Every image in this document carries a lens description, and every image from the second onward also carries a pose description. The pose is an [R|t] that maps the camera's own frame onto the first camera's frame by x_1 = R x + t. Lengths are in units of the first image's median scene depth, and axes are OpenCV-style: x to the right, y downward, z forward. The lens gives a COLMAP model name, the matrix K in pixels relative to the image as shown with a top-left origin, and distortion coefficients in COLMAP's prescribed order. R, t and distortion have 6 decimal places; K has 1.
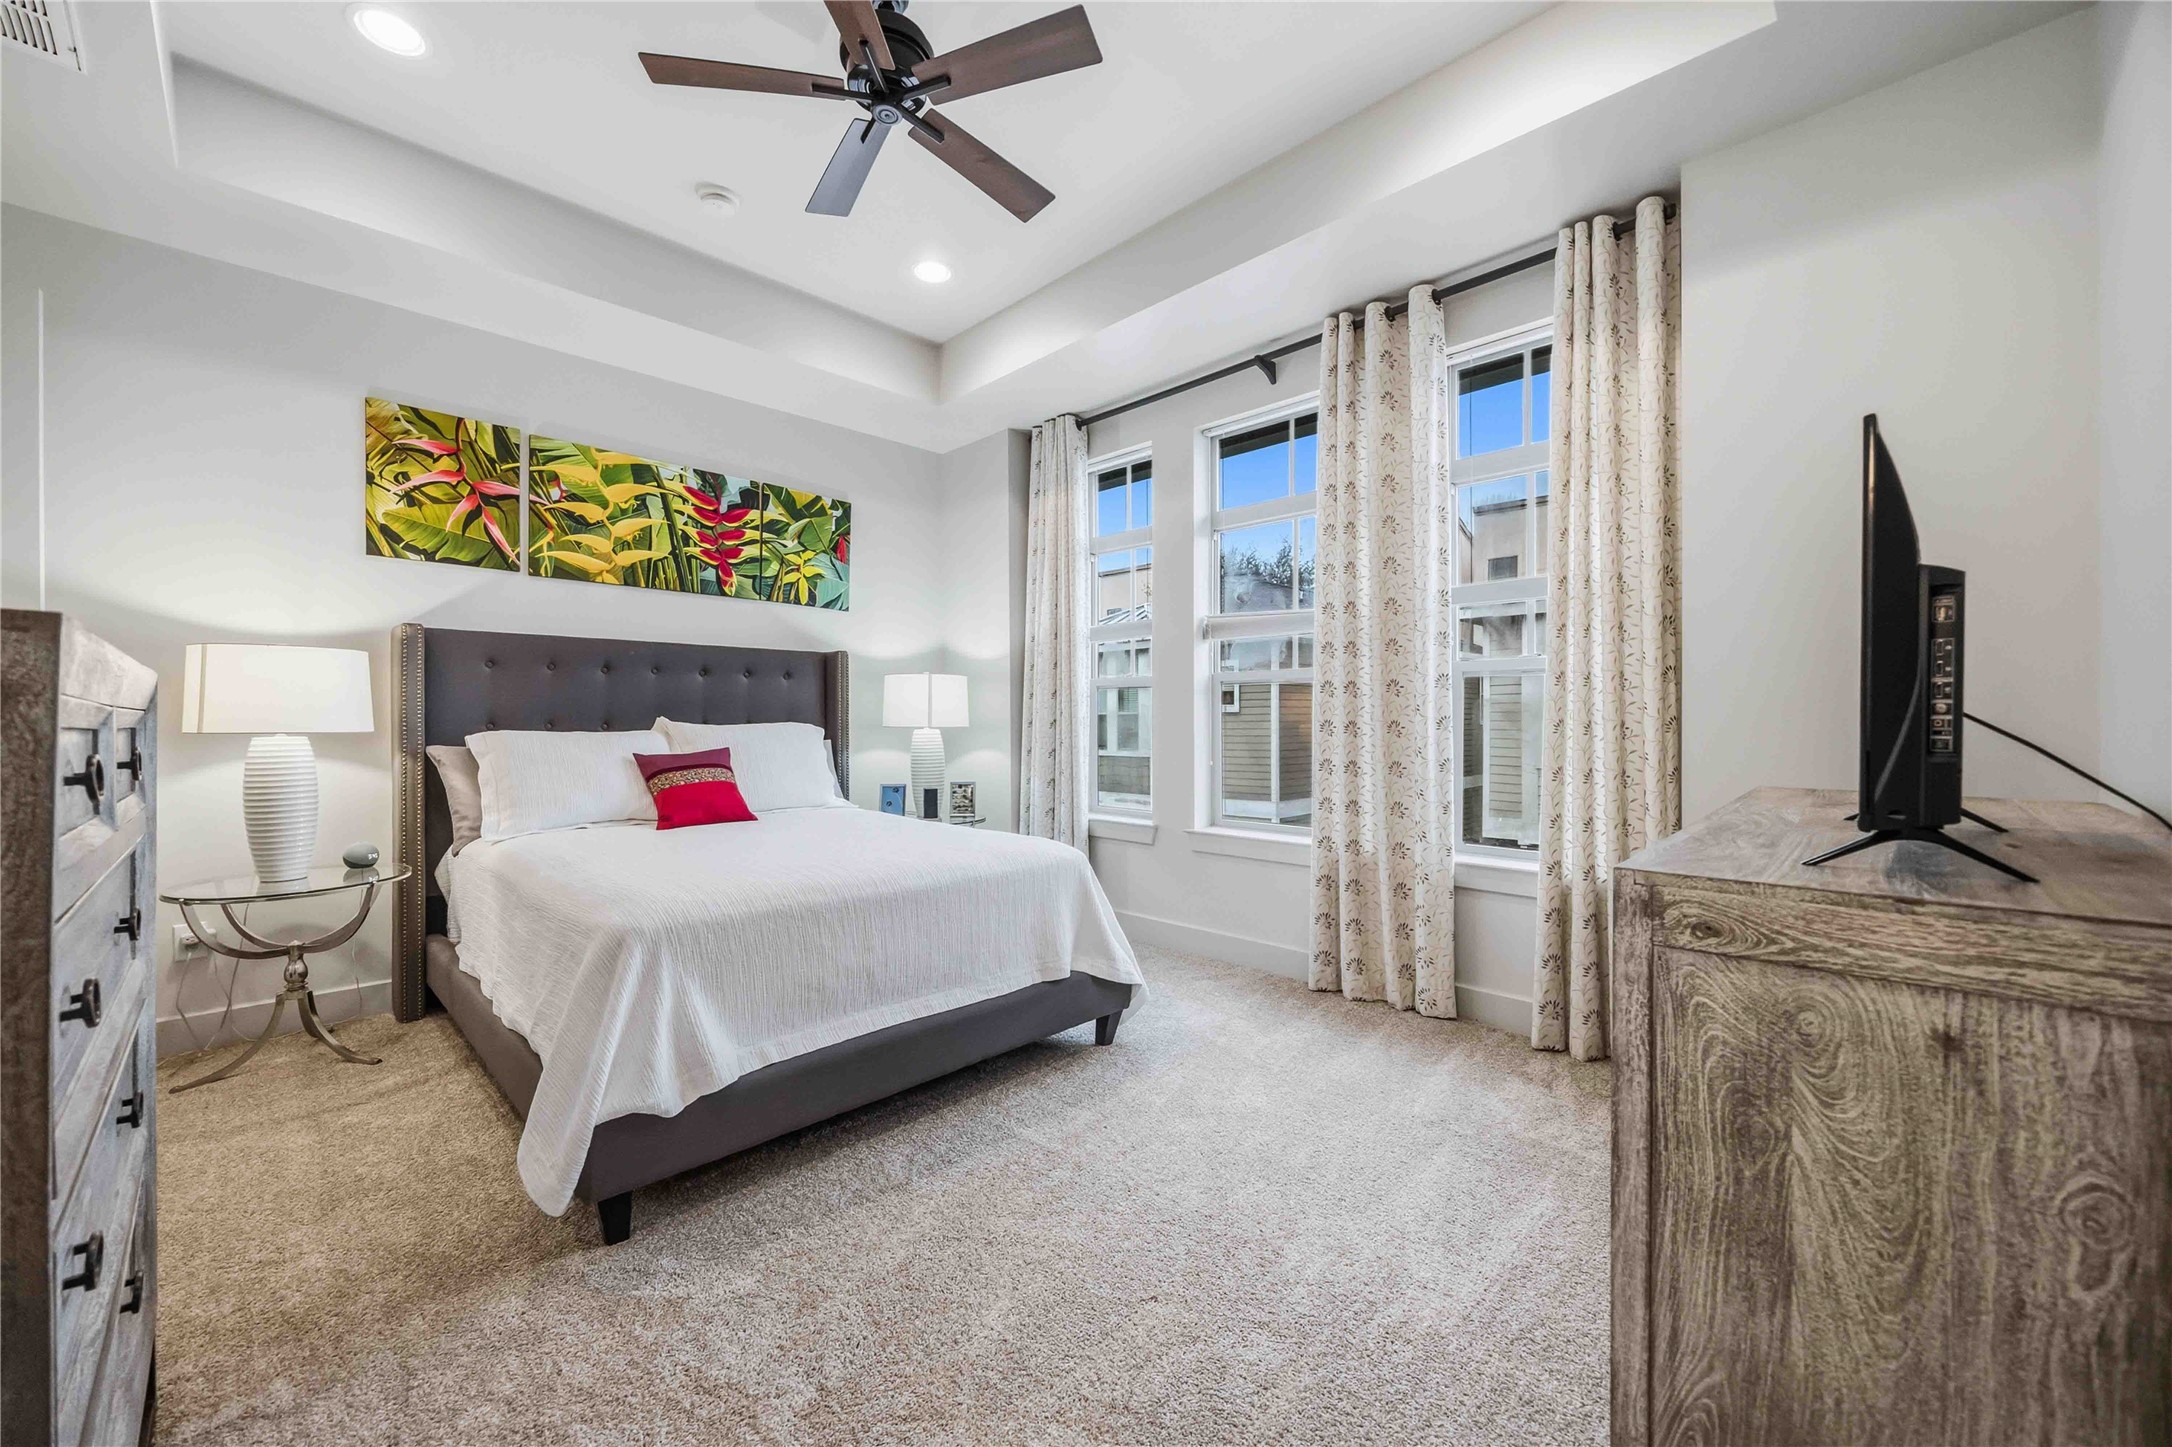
lens RADIAL K [[835.5, 0, 1084.7], [0, 835.5, 725.1], [0, 0, 1]] dist [-0.000830, -0.000543]
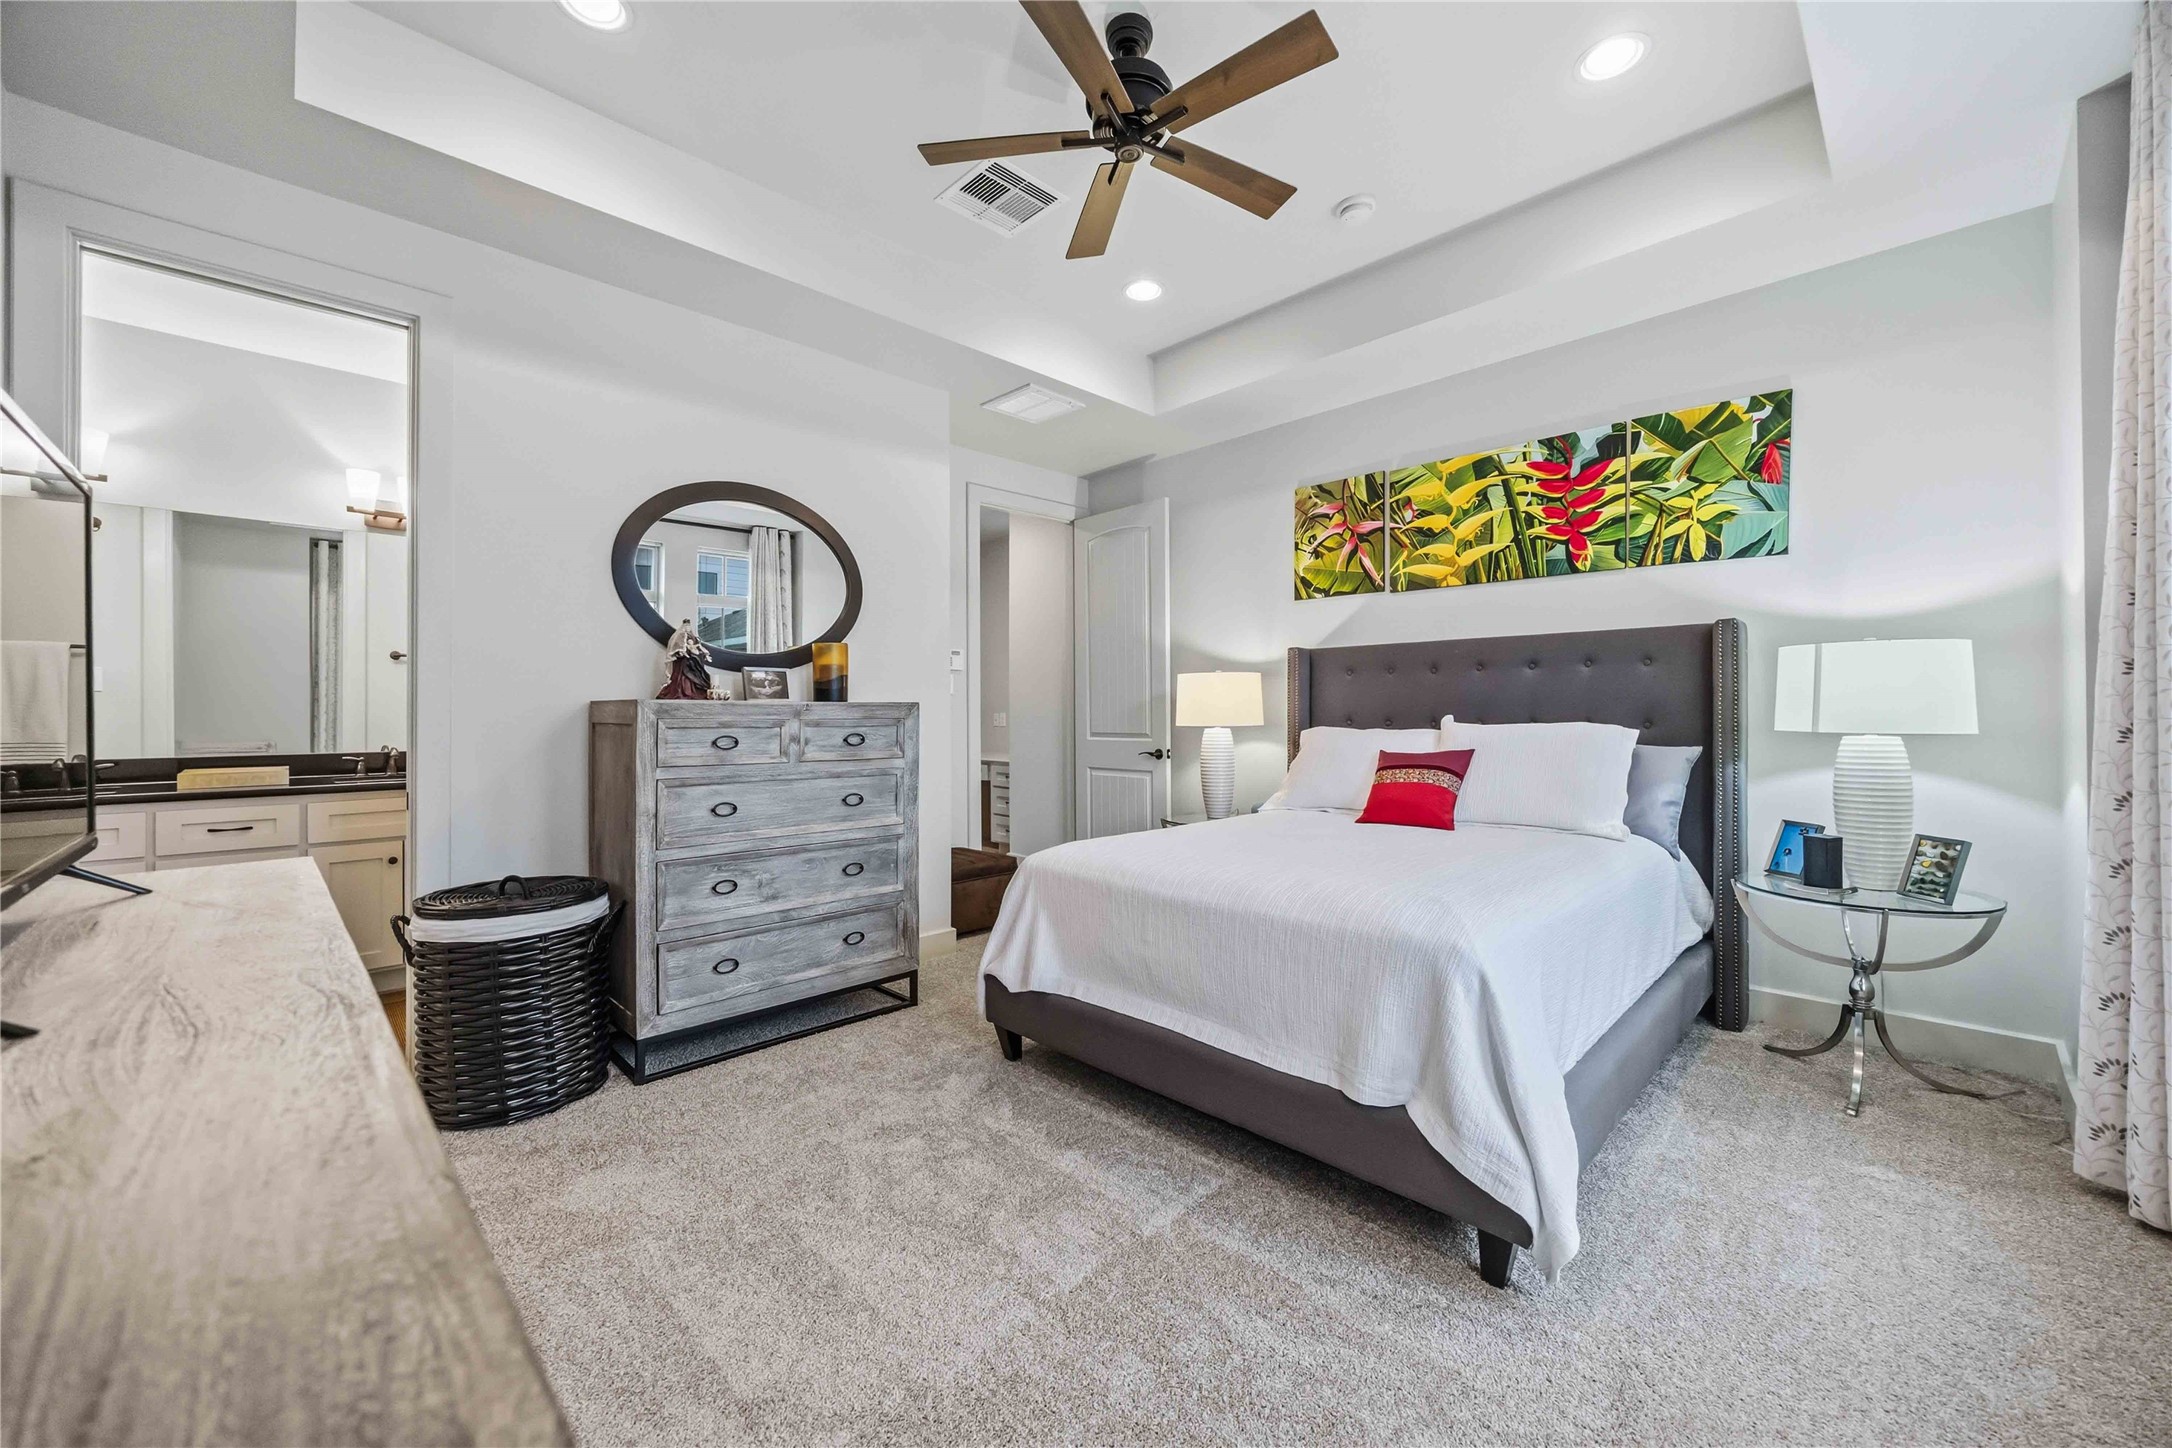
lens RADIAL K [[835.5, 0, 1084.8], [0, 835.5, 712.1], [0, 0, 1]] dist [-0.000830, -0.000543]
pose [[-0.015225, 0.002843, -0.999880, 0.463315], [-0.000692, 0.999996, 0.002854, -0.015125], [0.999884, 0.000736, -0.015223, 0.545000]]
